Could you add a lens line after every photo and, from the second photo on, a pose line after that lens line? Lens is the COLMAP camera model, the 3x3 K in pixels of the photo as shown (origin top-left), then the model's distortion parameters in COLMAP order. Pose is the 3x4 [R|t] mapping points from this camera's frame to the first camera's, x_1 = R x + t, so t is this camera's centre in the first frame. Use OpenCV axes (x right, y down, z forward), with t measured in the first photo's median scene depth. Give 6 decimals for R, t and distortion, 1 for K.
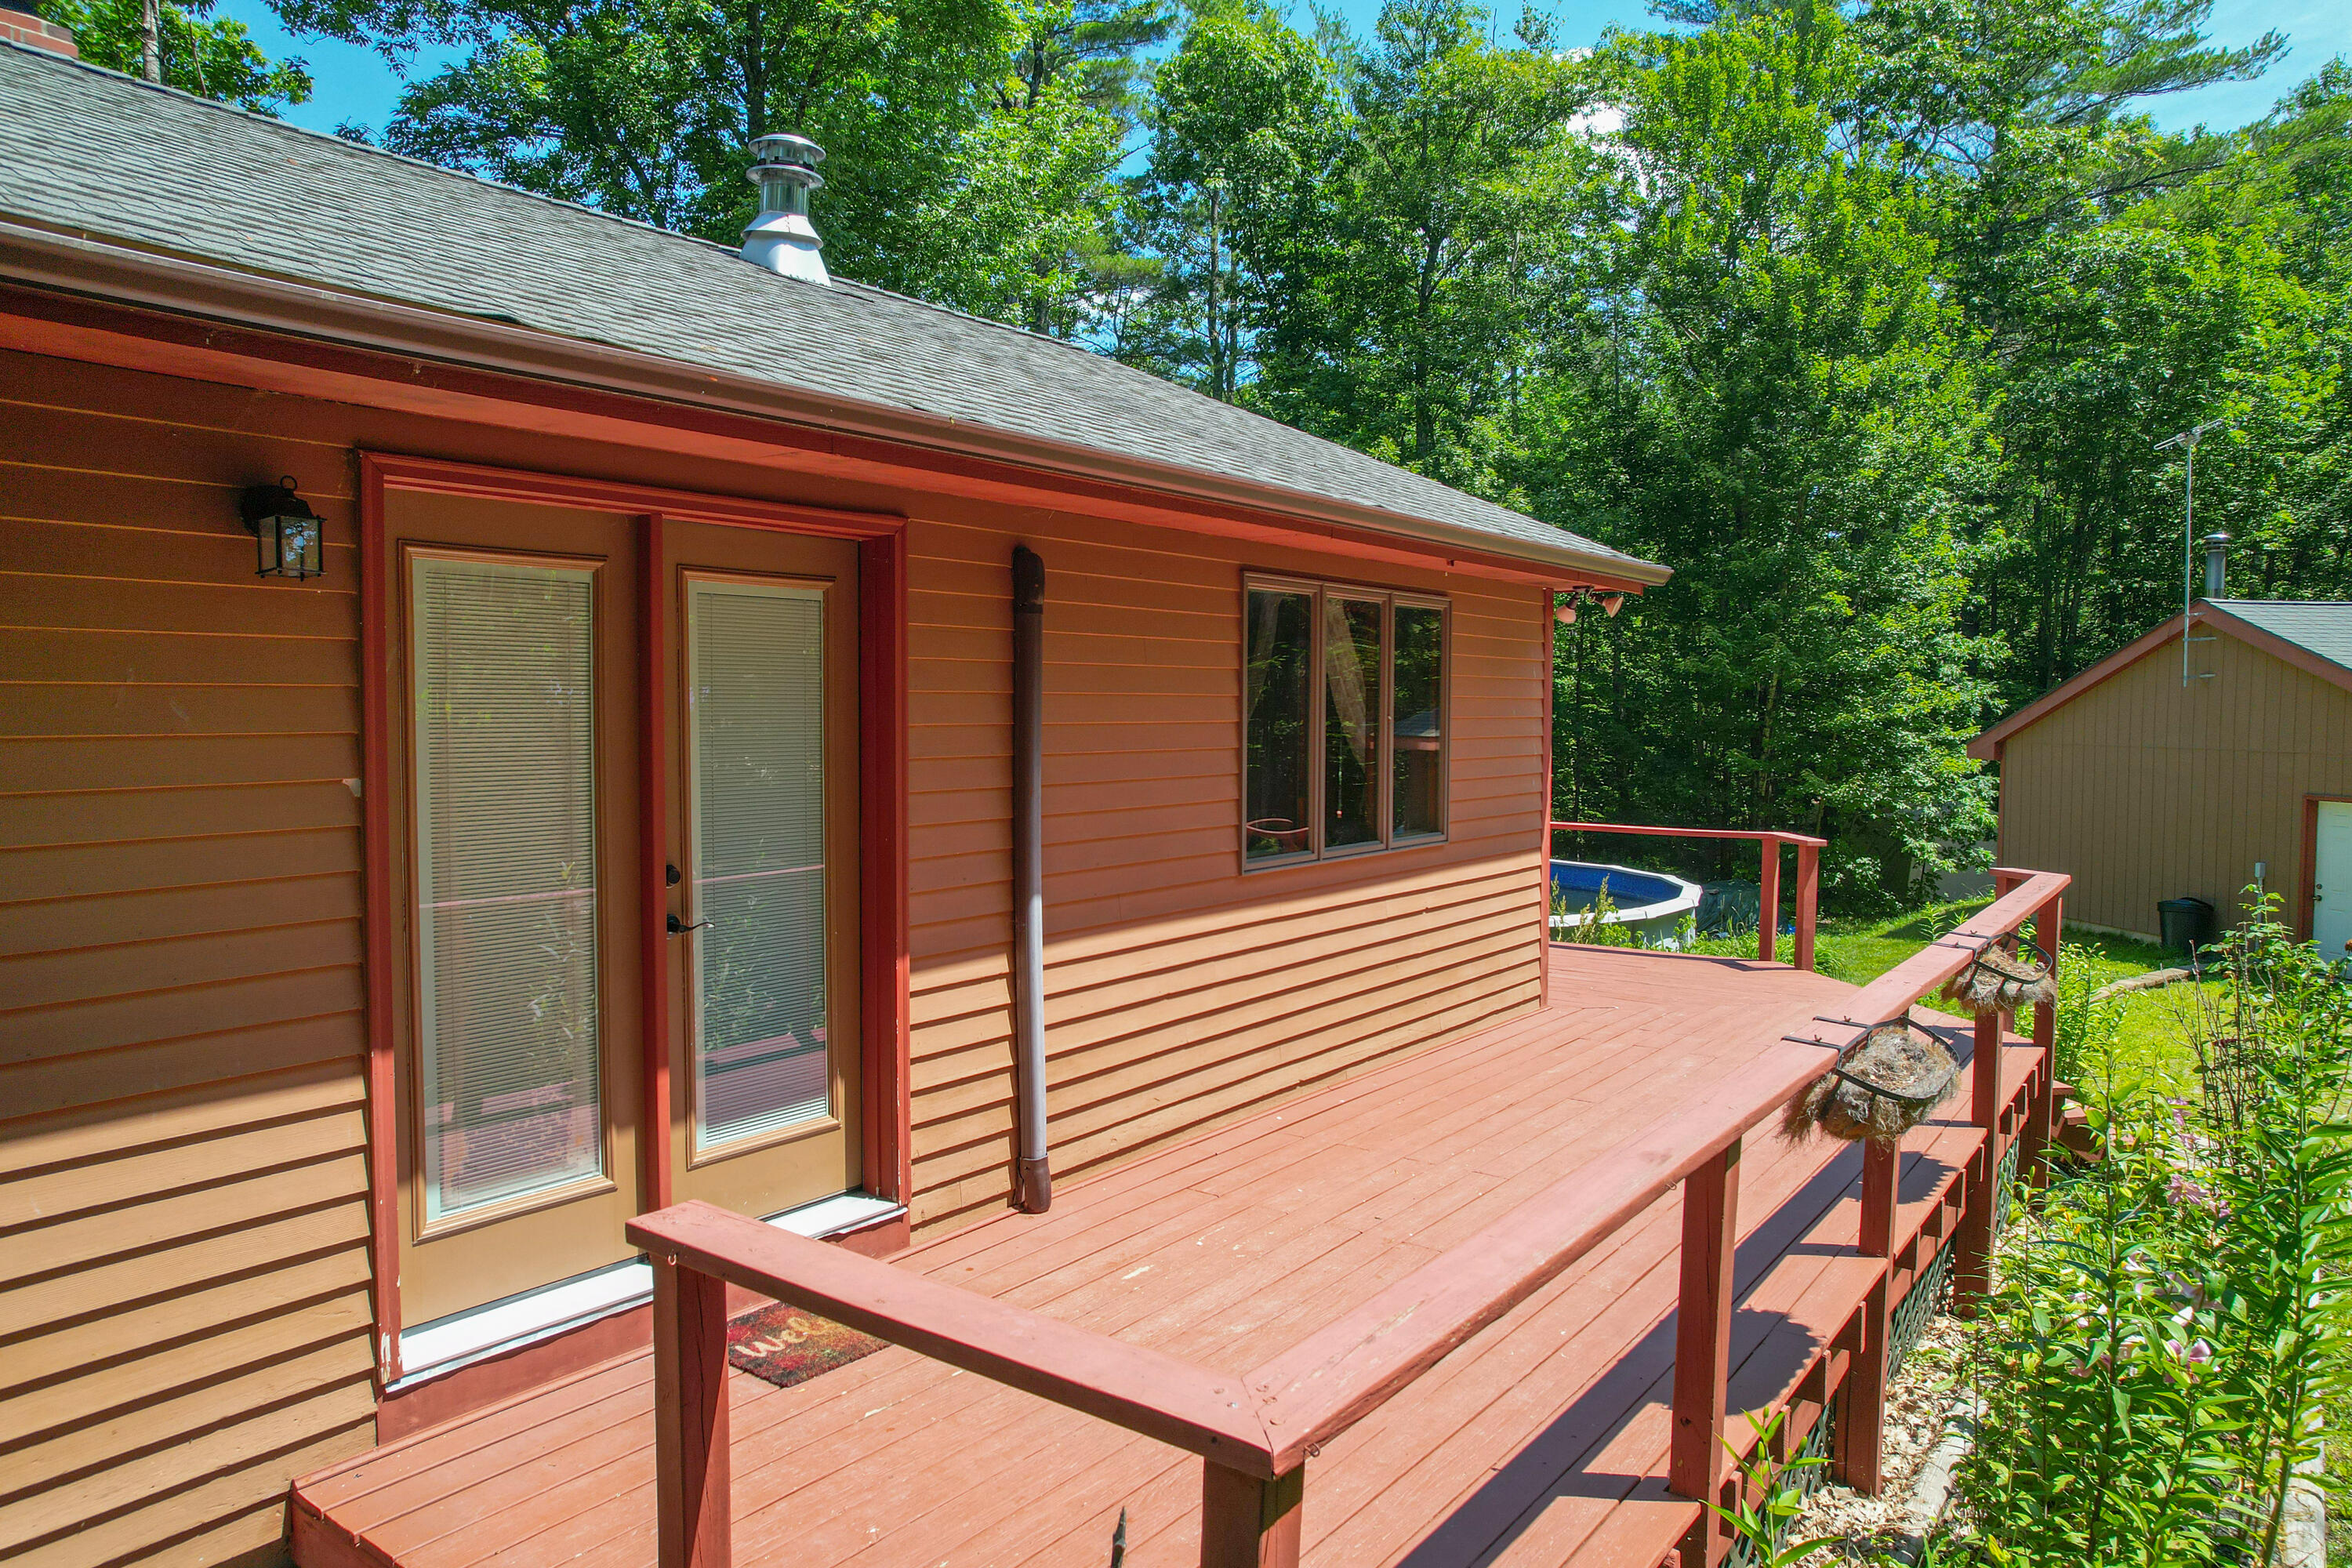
lens RADIAL K [[1485.6, 0, 1165.2], [0, 1485.6, 775.4], [0, 0, 1]] dist [-0.085615, 0.063046]
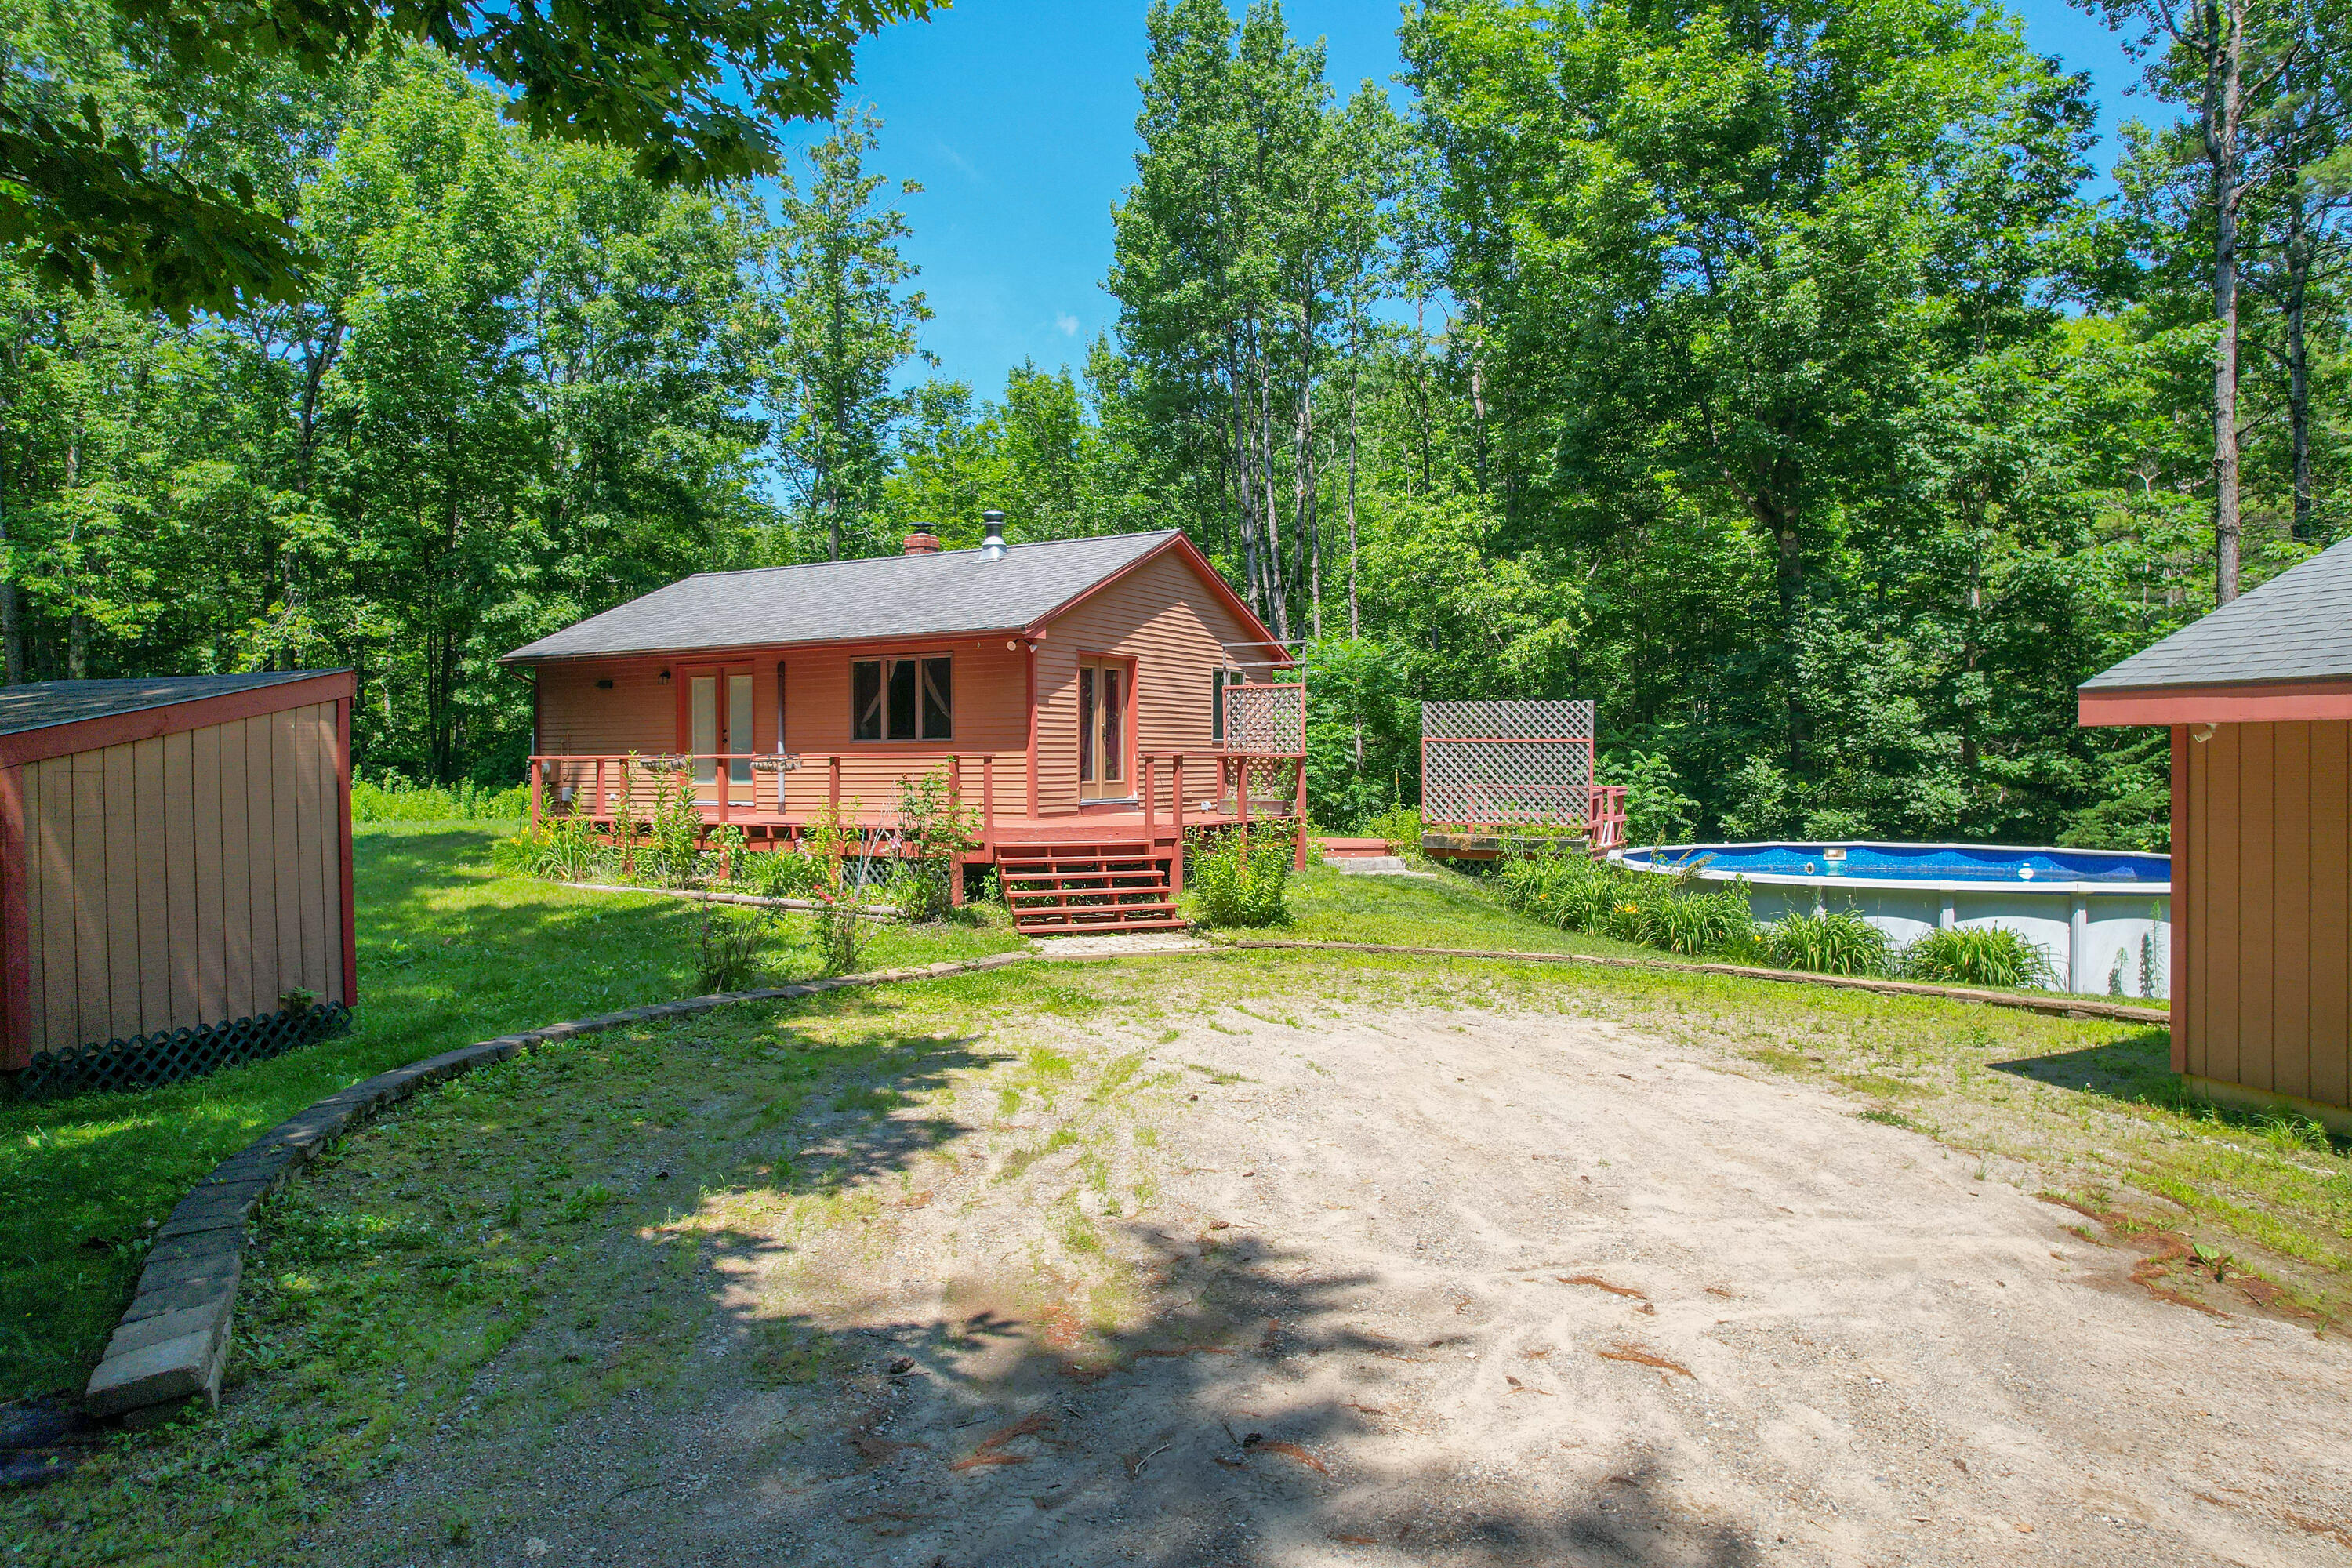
lens RADIAL K [[1485.6, 0, 1165.2], [0, 1485.6, 775.4], [0, 0, 1]] dist [-0.085615, 0.063046]
pose [[0.156009, 0.002009, -0.987754, 3.537827], [-0.040398, 0.999174, -0.004349, 0.125224], [0.986929, 0.040582, 0.155962, 1.161012]]
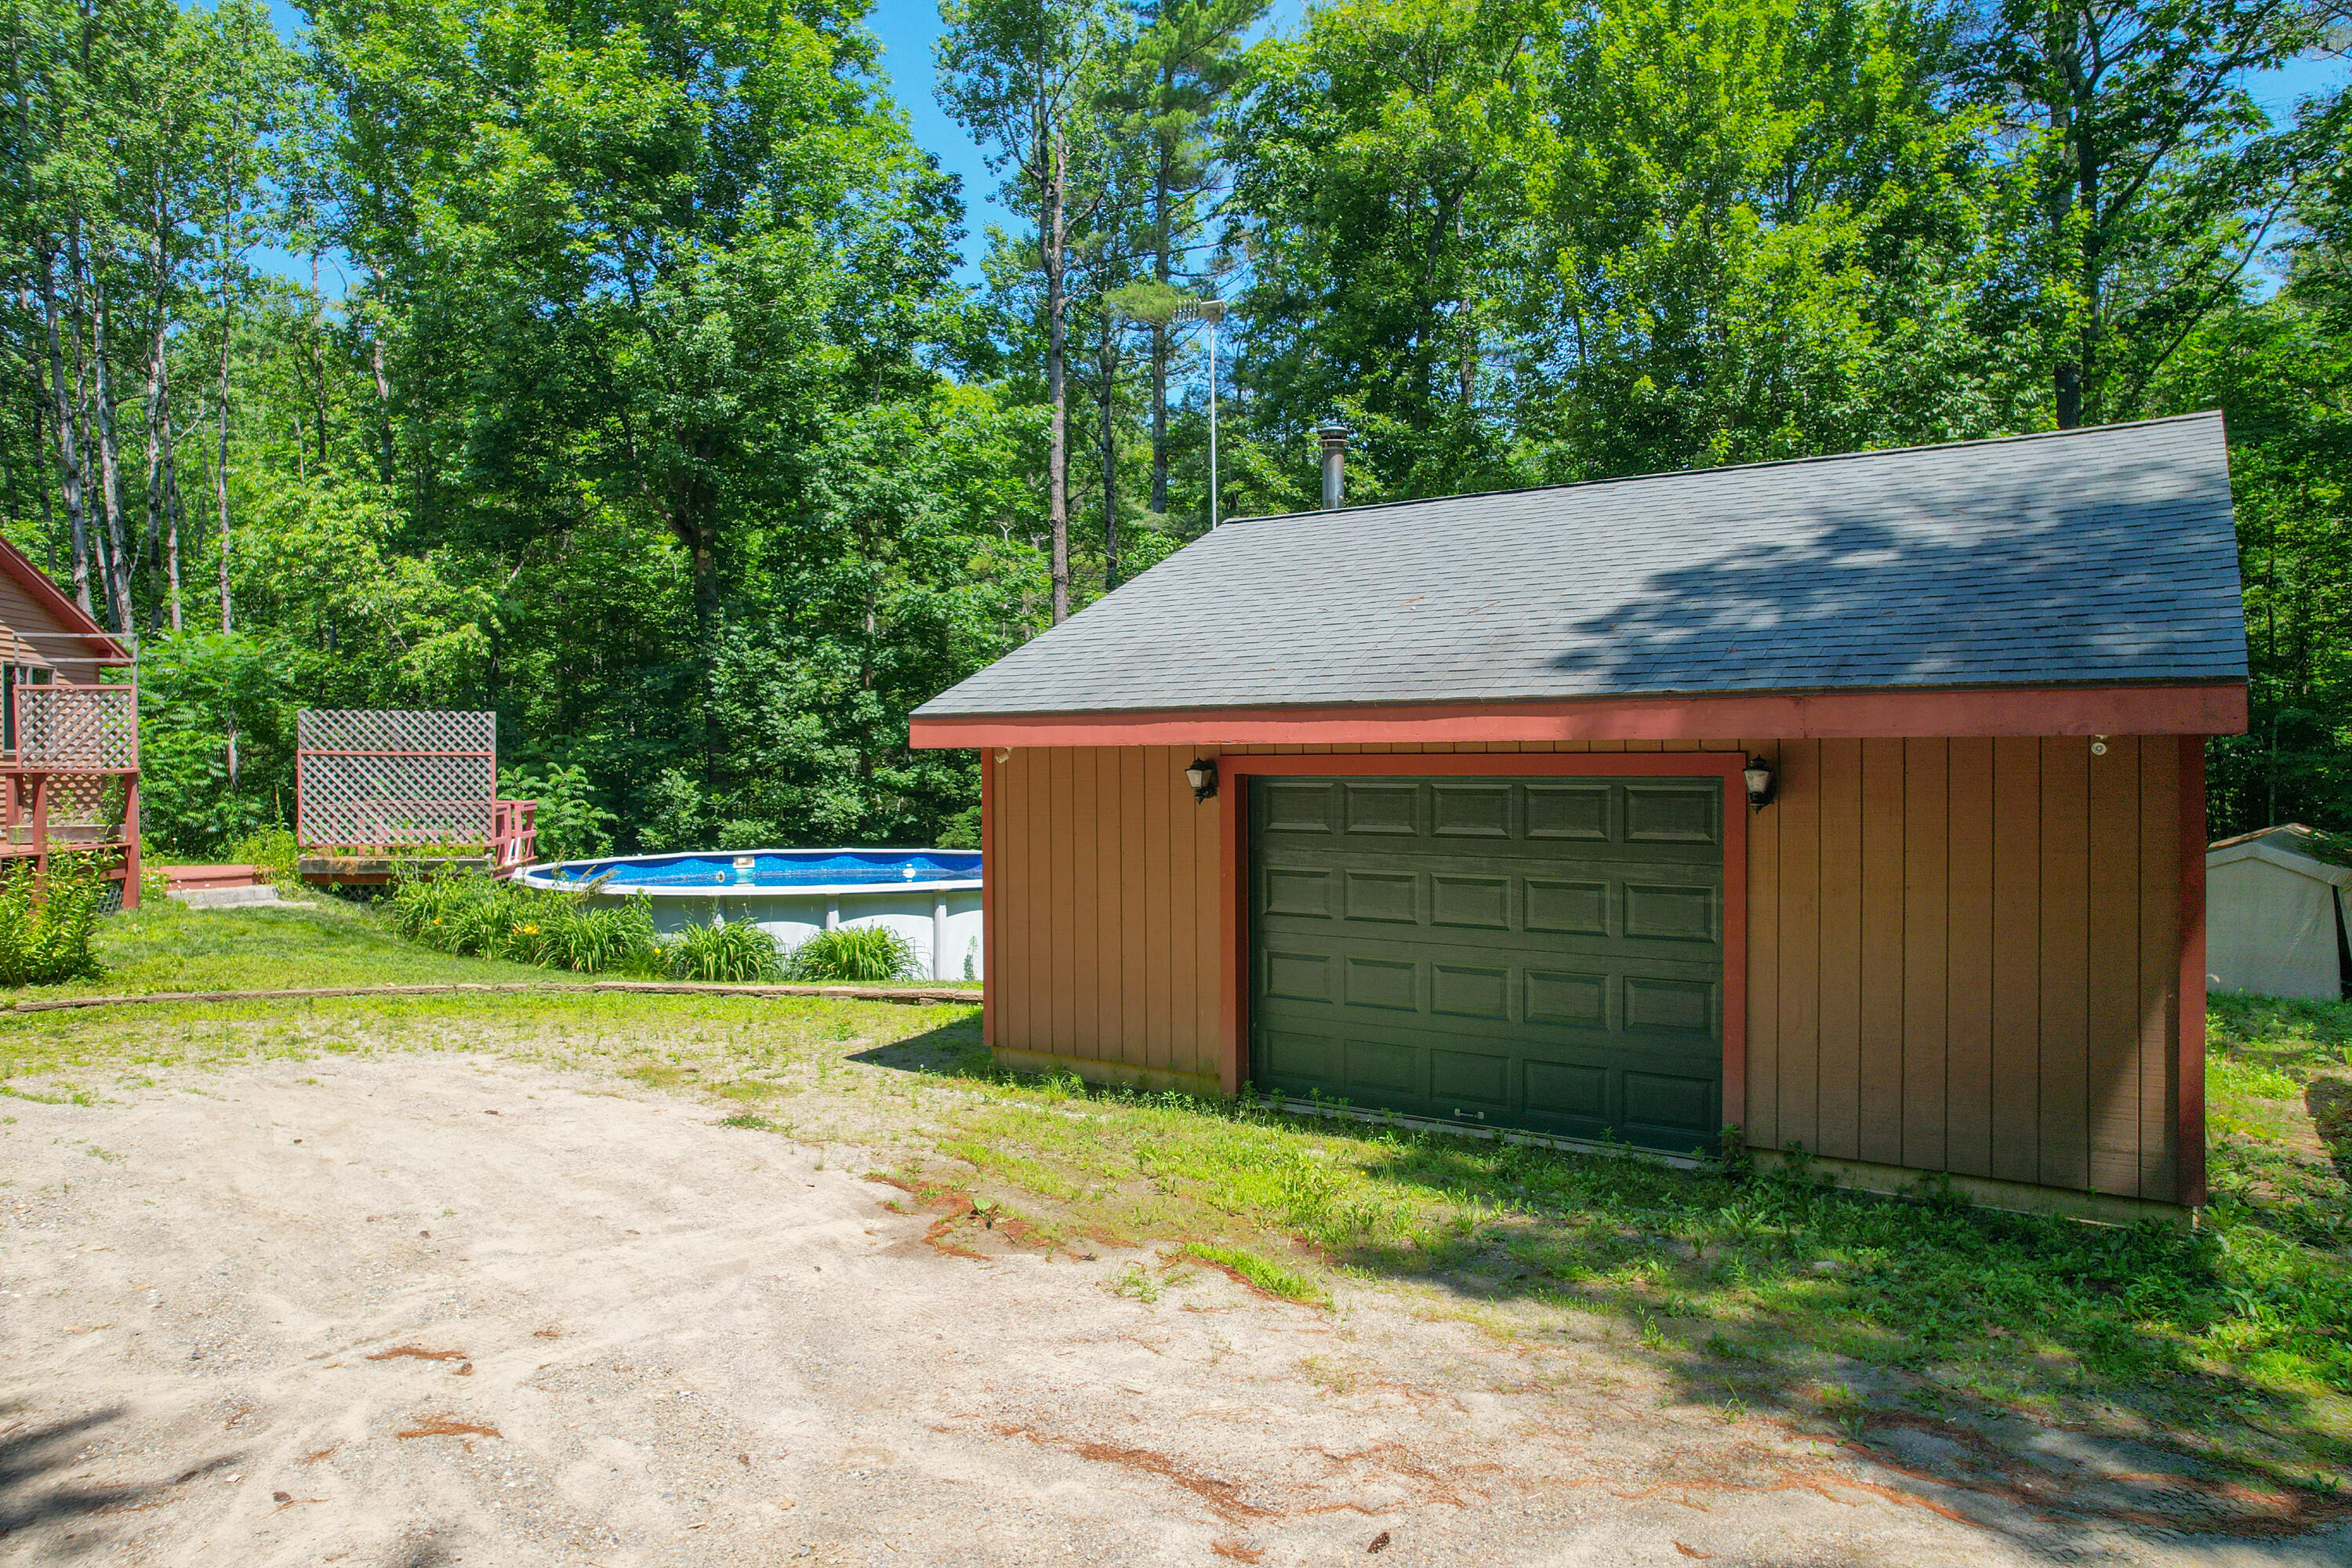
lens RADIAL K [[1485.6, 0, 1165.2], [0, 1485.6, 775.4], [0, 0, 1]] dist [-0.085615, 0.063046]
pose [[0.750164, -0.007151, -0.661213, 3.561598], [-0.018395, 0.999329, -0.031678, 0.111826], [0.660996, 0.035927, 0.749529, 1.227440]]
